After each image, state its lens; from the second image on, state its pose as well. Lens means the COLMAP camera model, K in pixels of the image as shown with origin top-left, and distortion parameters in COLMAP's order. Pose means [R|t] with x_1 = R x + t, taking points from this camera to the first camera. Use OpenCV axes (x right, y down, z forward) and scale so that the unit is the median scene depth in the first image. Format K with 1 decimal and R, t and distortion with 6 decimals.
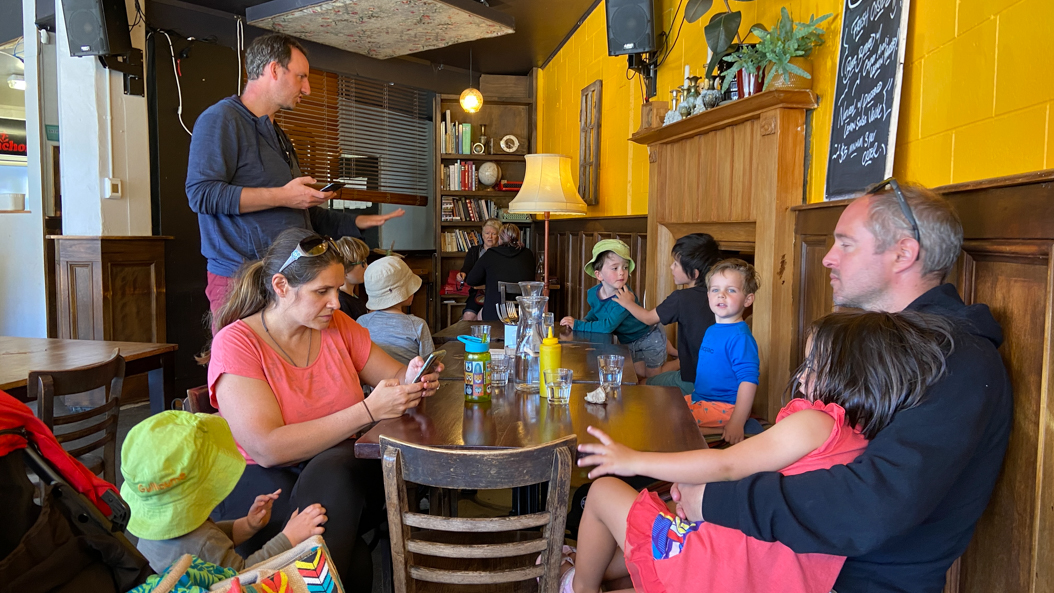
lens RADIAL K [[845.5, 0, 527.5], [0, 845.5, 296.6], [0, 0, 1]] dist [0.049598, -0.019812]
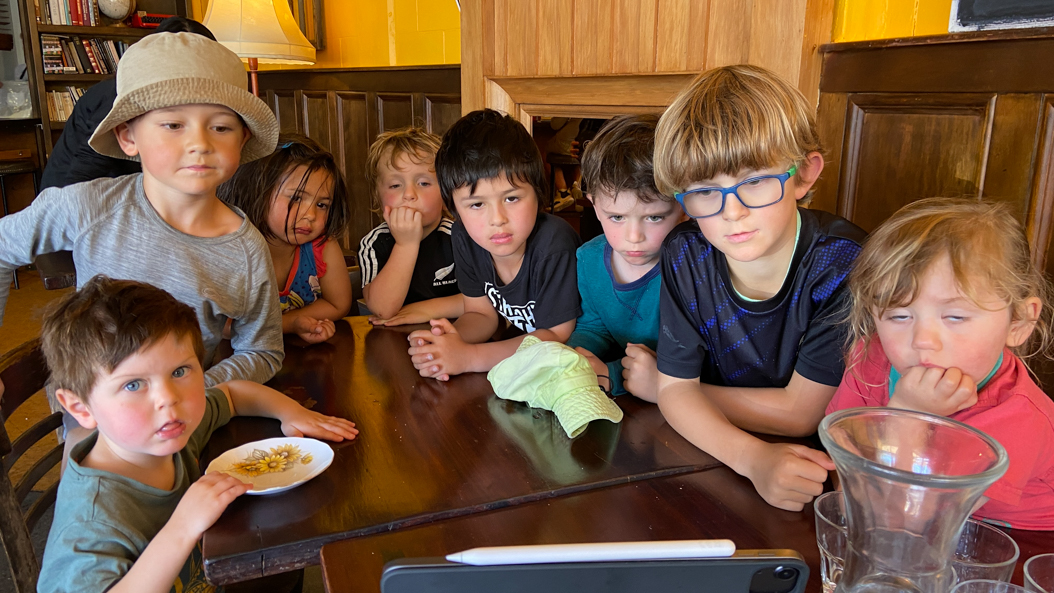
lens RADIAL K [[845.5, 0, 530.0], [0, 845.5, 297.4], [0, 0, 1]] dist [0.049598, -0.019812]
pose [[0.901174, -0.107763, 0.419849, -0.078956], [0.038337, 0.984623, 0.170436, -0.023143], [-0.431759, -0.137497, 0.891447, 0.293512]]
